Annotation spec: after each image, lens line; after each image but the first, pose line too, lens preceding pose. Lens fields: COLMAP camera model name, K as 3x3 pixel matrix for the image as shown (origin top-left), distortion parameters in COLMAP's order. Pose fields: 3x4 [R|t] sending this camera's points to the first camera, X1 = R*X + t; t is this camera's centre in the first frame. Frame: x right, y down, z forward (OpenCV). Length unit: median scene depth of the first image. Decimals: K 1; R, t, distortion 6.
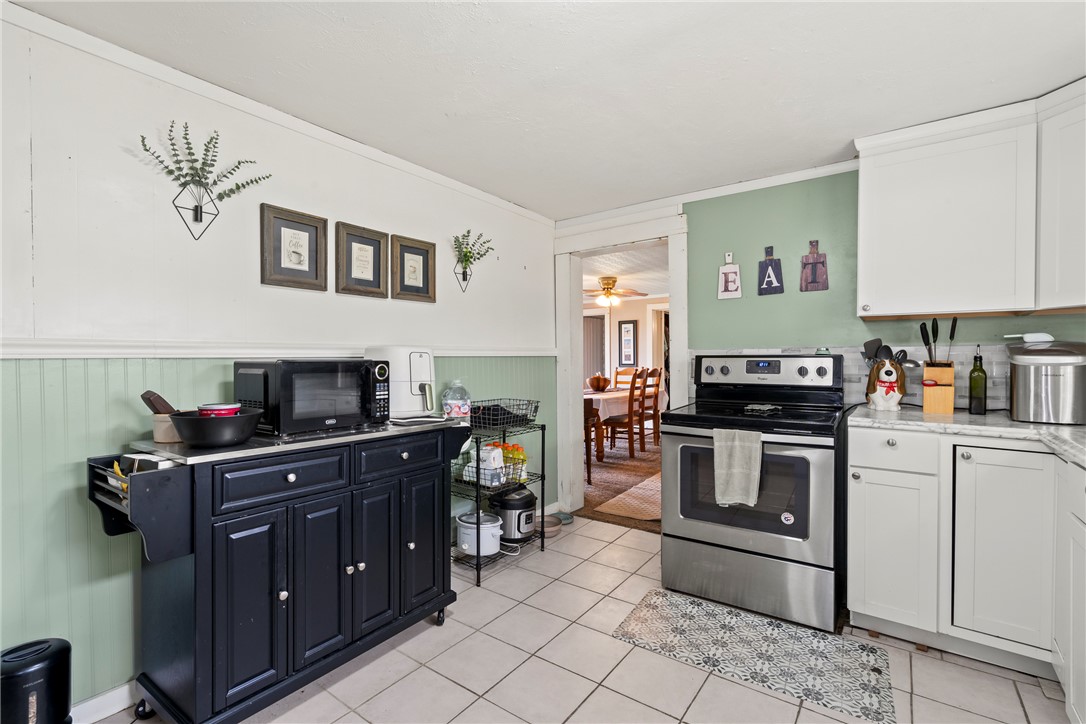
lens RADIAL K [[496.2, 0, 542.7], [0, 496.2, 361.5], [0, 0, 1]] dist [-0.000671, -0.000495]
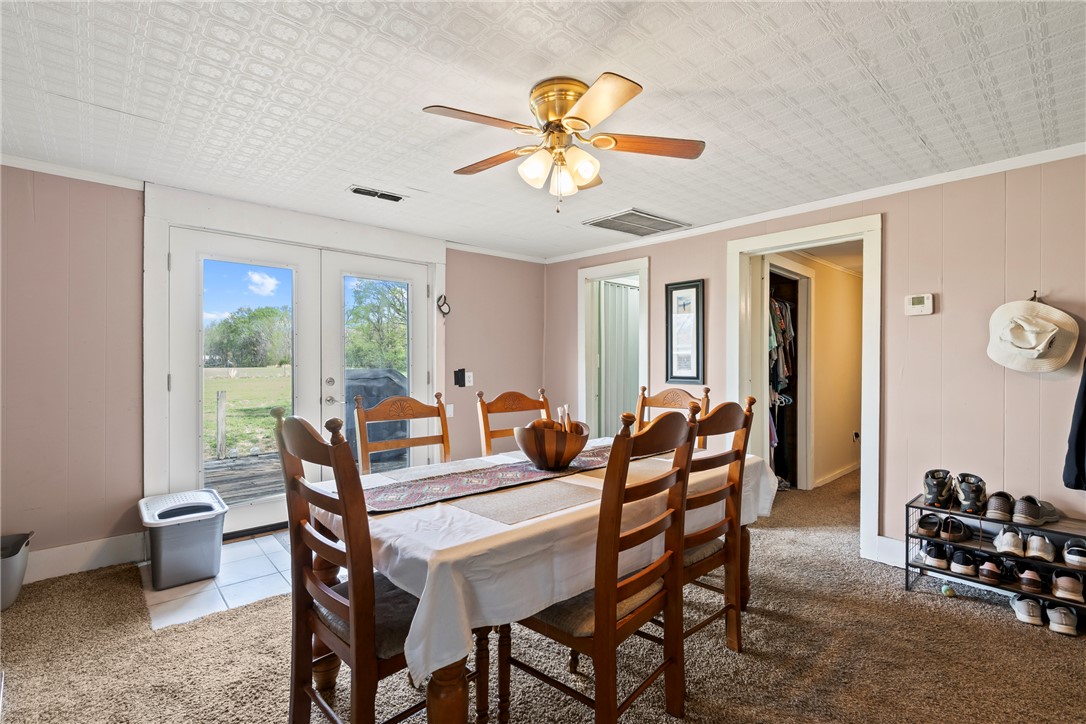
lens RADIAL K [[496.2, 0, 543.3], [0, 496.2, 361.7], [0, 0, 1]] dist [-0.000671, -0.000495]
pose [[0.980230, 0.002919, -0.197841, 0.135736], [-0.004280, 0.999970, -0.006453, -0.005207], [0.197816, 0.007172, 0.980213, 0.530432]]
